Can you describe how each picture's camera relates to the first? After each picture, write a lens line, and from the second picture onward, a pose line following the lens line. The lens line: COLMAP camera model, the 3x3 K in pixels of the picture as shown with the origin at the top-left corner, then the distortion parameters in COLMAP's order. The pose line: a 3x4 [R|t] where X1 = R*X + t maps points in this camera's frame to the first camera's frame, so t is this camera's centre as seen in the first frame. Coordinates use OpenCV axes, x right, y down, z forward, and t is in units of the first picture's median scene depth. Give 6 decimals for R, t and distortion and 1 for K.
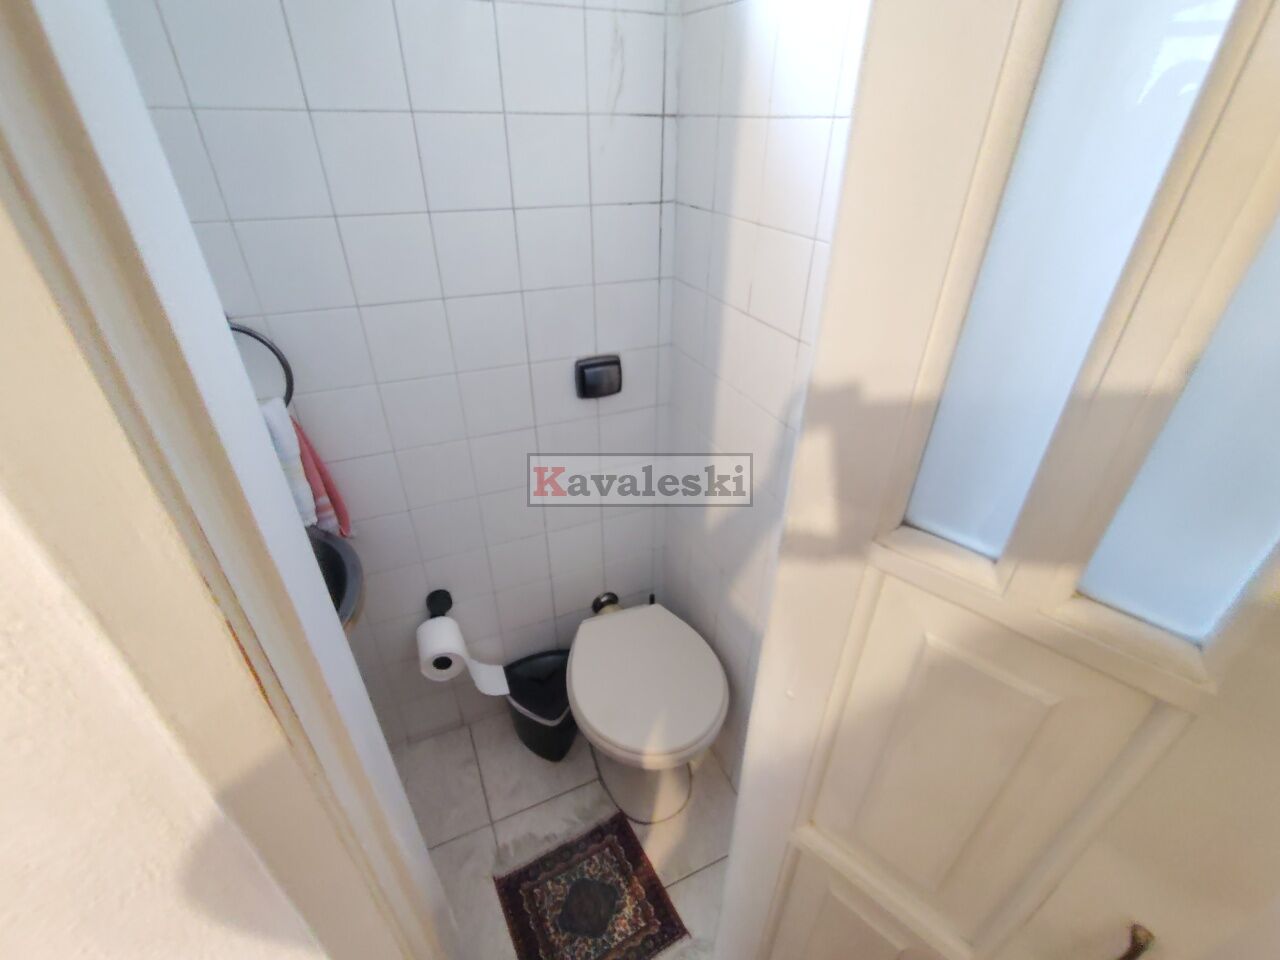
lens RADIAL K [[583.6, 0, 639.8], [0, 583.6, 483.9], [0, 0, 1]] dist [-0.004262, 0.002110]
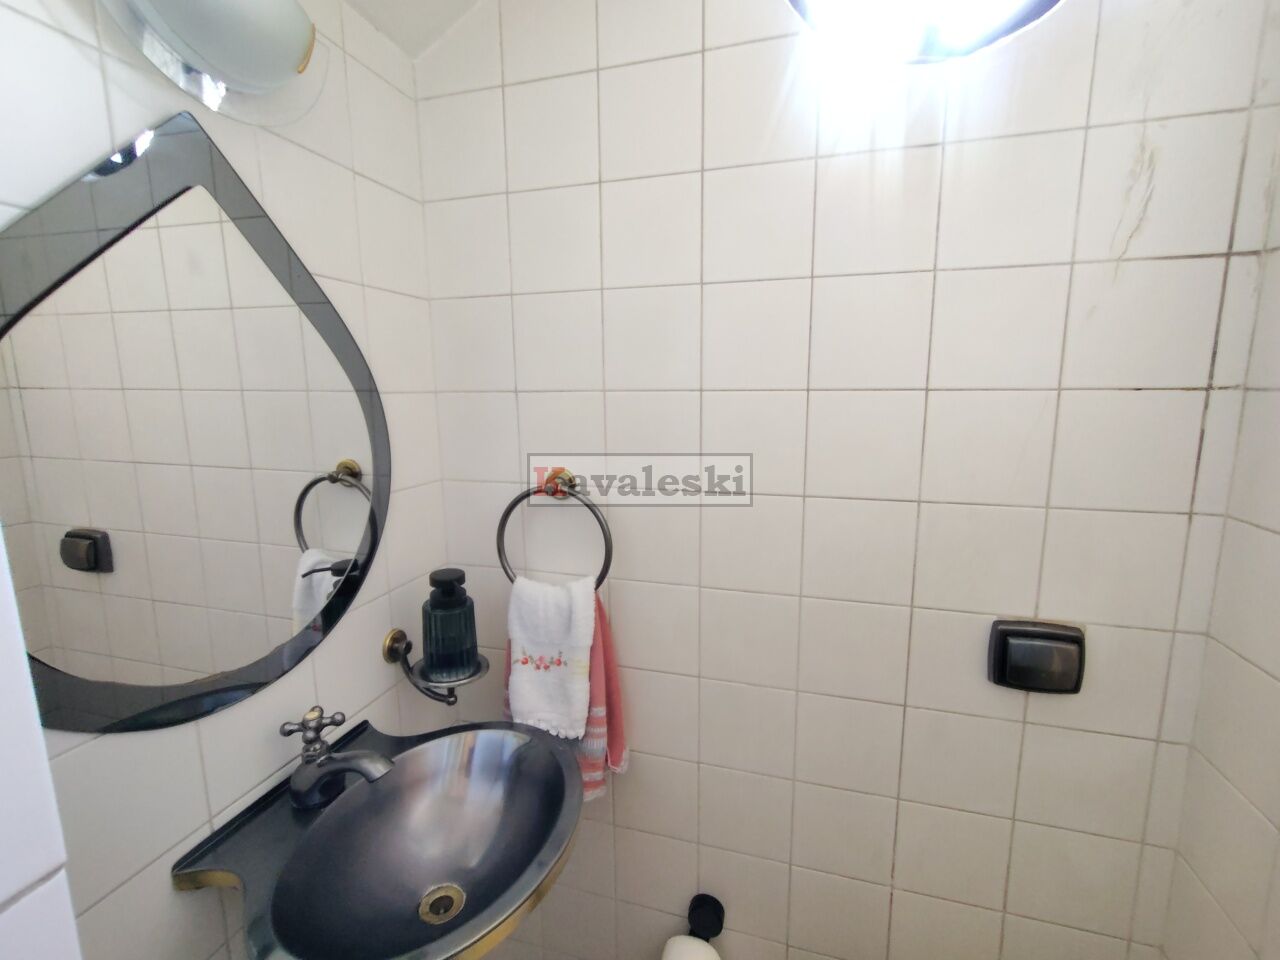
lens RADIAL K [[583.6, 0, 631.6], [0, 583.6, 481.9], [0, 0, 1]] dist [-0.004262, 0.002110]
pose [[0.759989, 0.087234, -0.644055, -0.018076], [-0.333256, 0.903072, -0.270927, -0.051134], [0.557994, 0.420537, 0.715396, 0.298393]]
